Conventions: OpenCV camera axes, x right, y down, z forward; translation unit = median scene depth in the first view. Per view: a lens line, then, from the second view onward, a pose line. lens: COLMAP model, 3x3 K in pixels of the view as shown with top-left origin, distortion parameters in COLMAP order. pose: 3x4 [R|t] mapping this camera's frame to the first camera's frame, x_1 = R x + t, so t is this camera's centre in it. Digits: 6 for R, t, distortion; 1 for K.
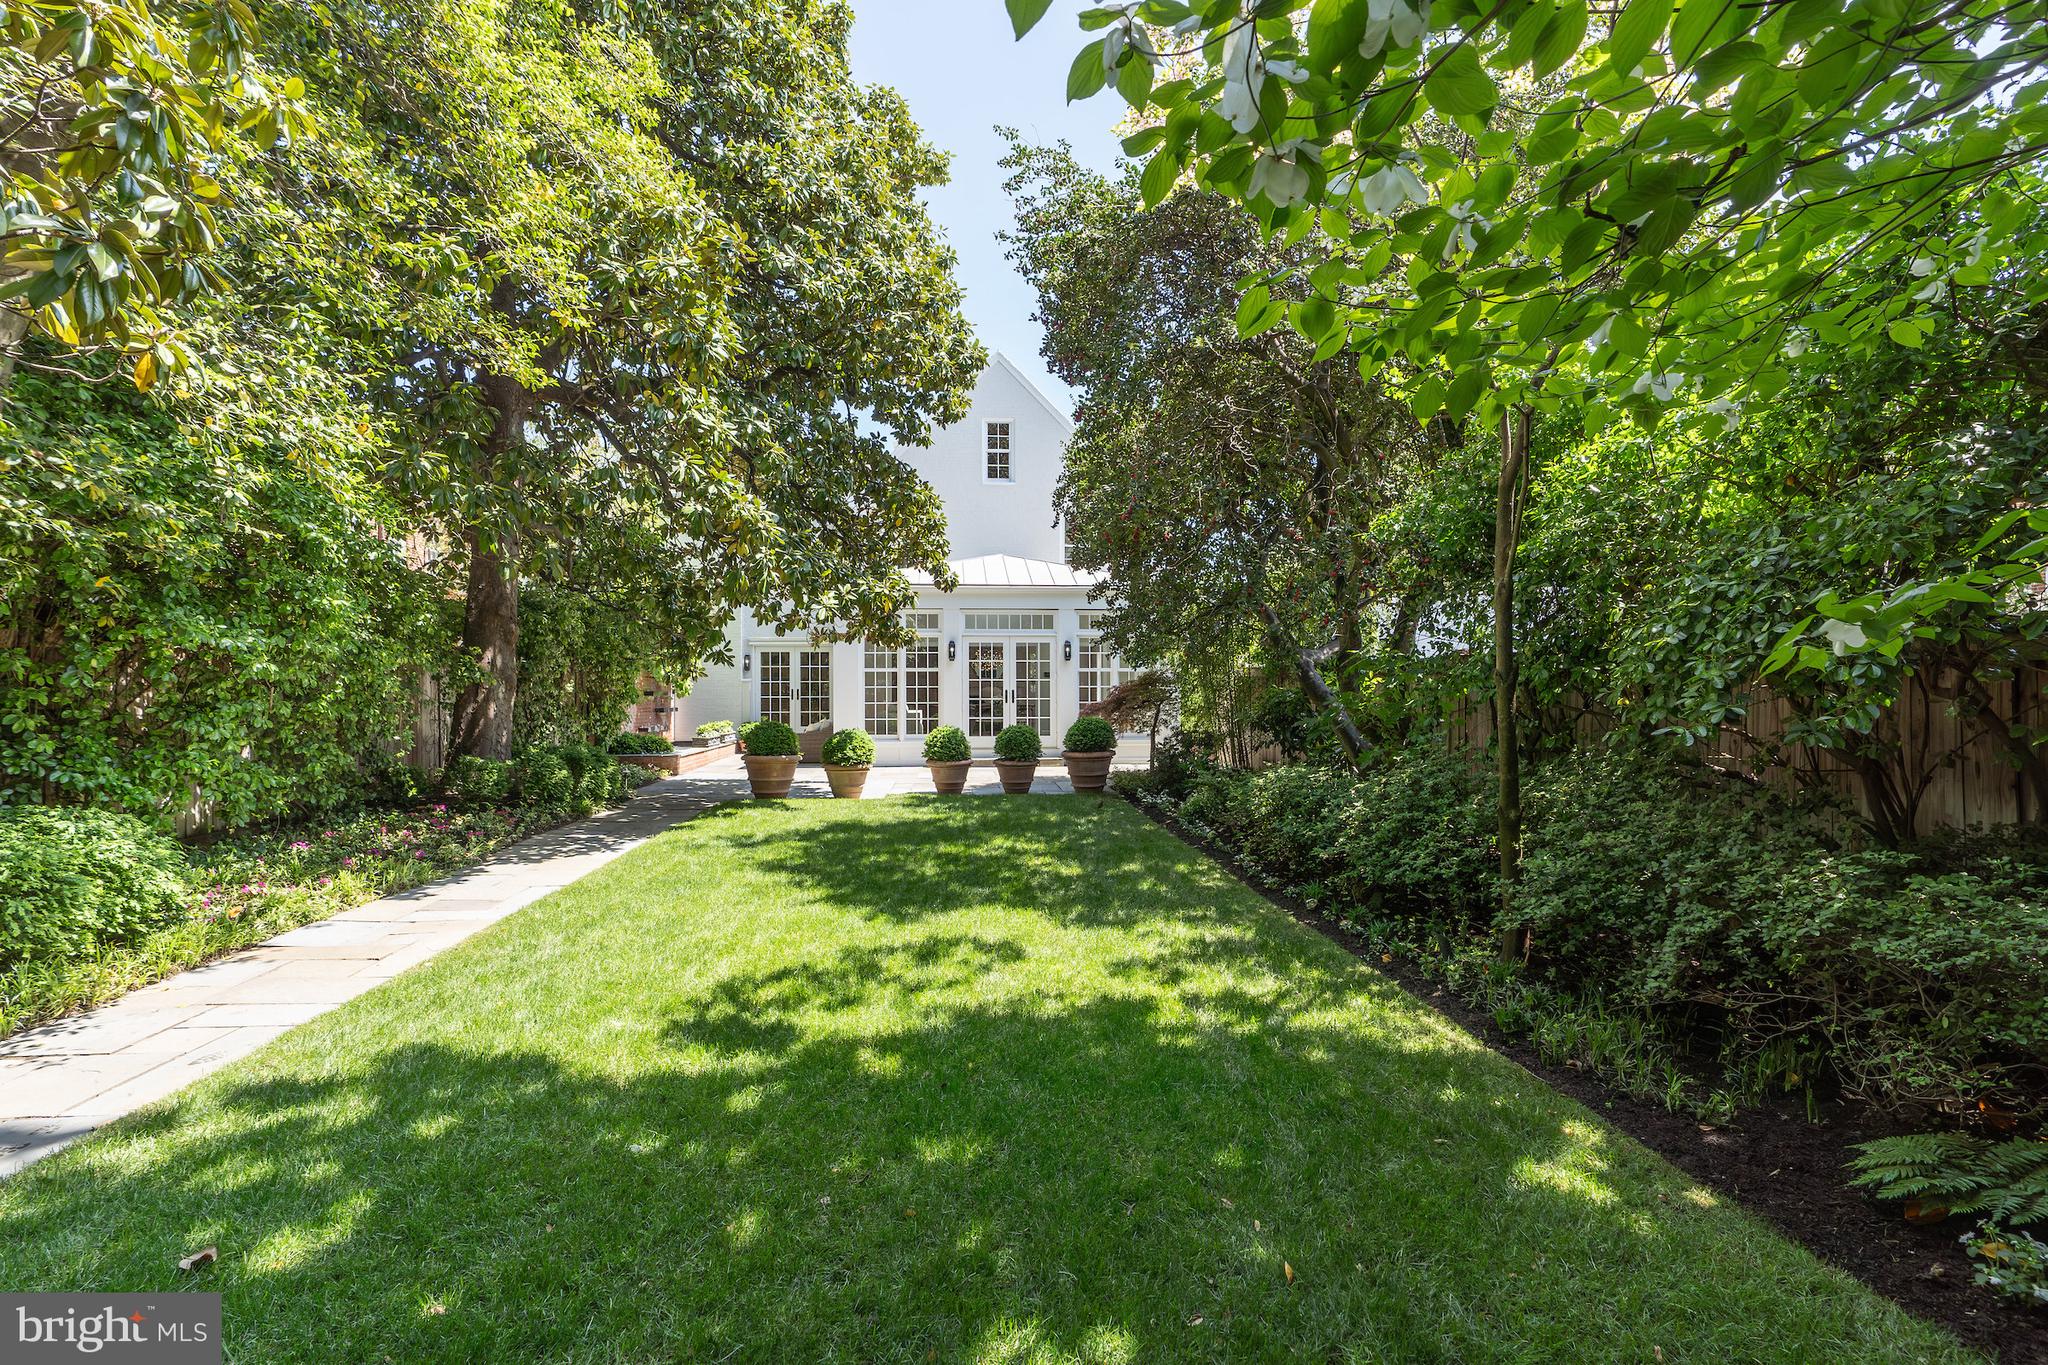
lens RADIAL K [[935.1, 0, 1022.3], [0, 935.1, 676.9], [0, 0, 1]] dist [-0.000259, -0.000109]
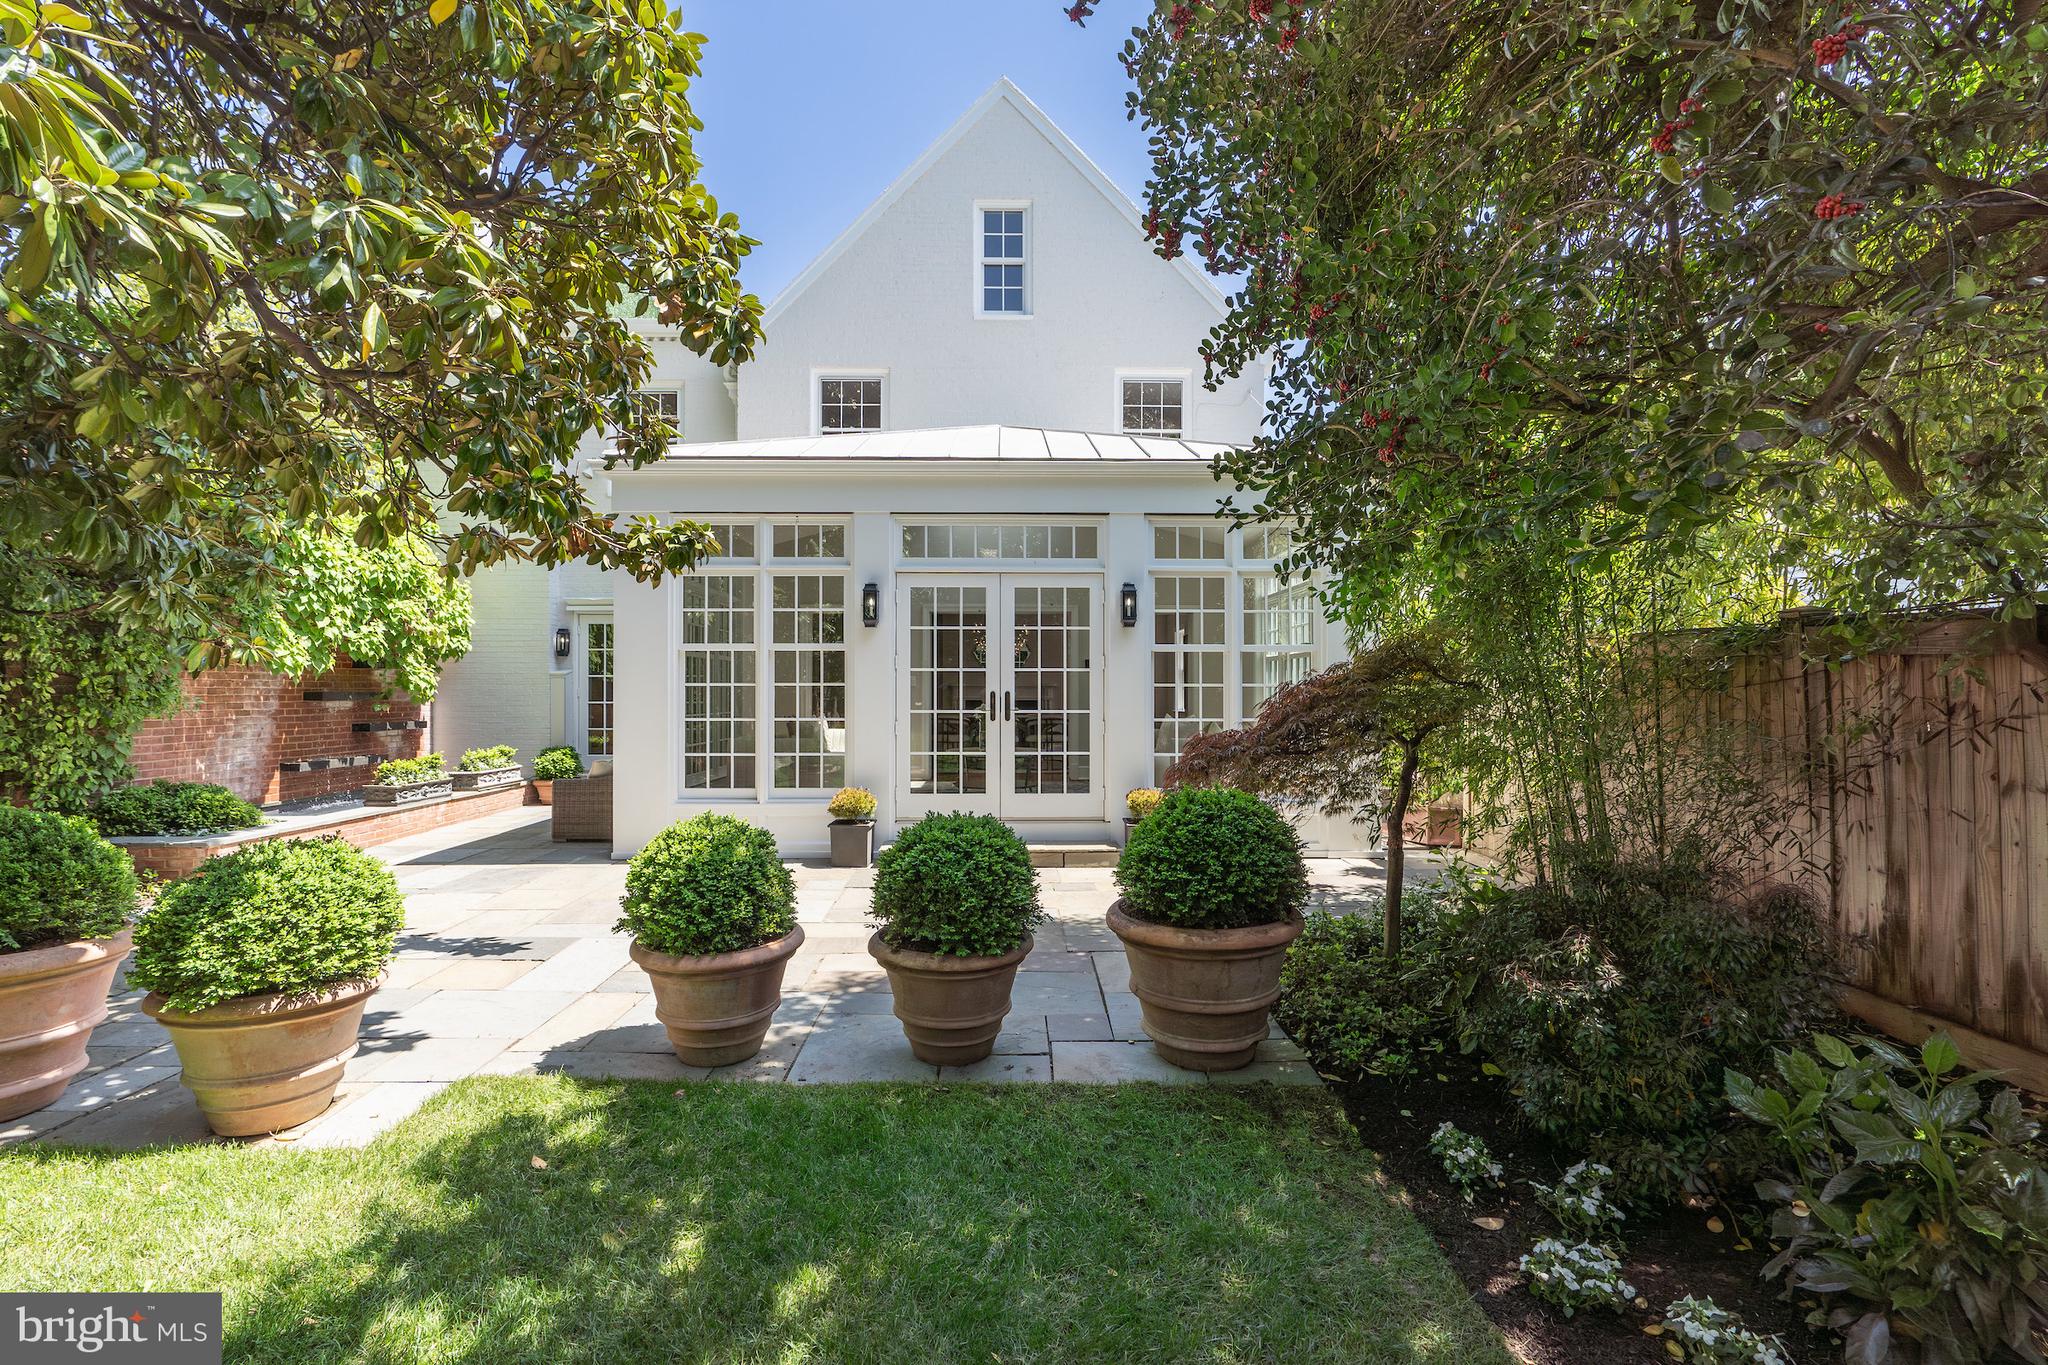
lens RADIAL K [[935.1, 0, 1012.3], [0, 935.1, 682.0], [0, 0, 1]] dist [-0.000259, -0.000109]
pose [[0.997218, 0.000994, -0.074533, 0.030848], [-0.000568, 0.999983, 0.005732, 0.007681], [0.074537, -0.005674, 0.997202, 0.647135]]
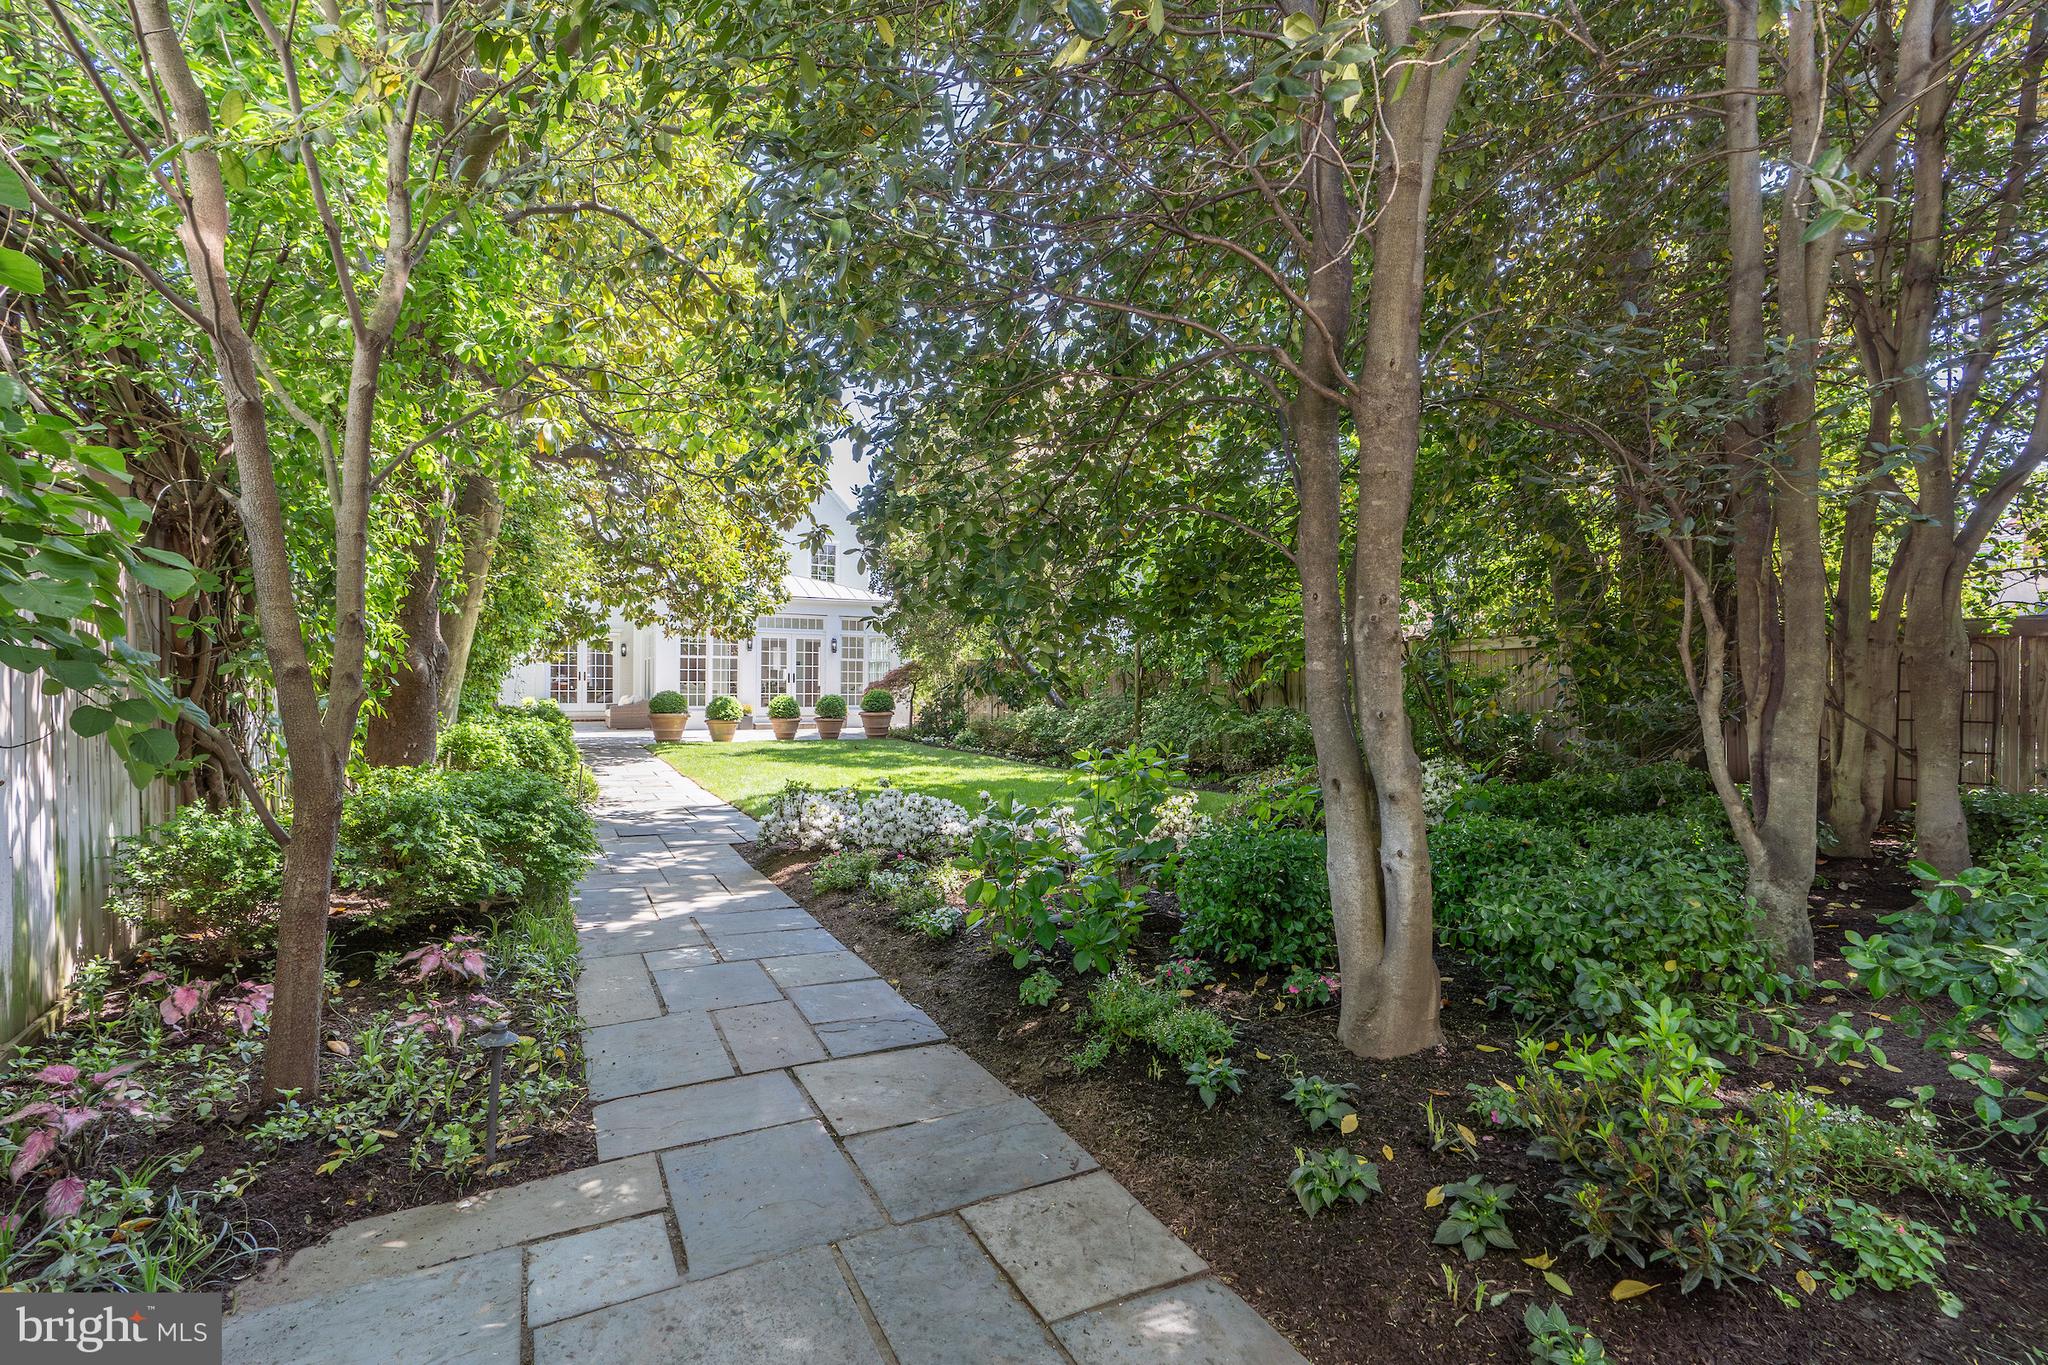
lens RADIAL K [[935.1, 0, 1014.5], [0, 935.1, 687.8], [0, 0, 1]] dist [-0.000259, -0.000109]
pose [[0.922554, 0.006924, 0.385806, -0.280966], [-0.013149, 0.999822, 0.013498, 0.014268], [-0.385645, -0.017526, 0.922481, -0.444387]]
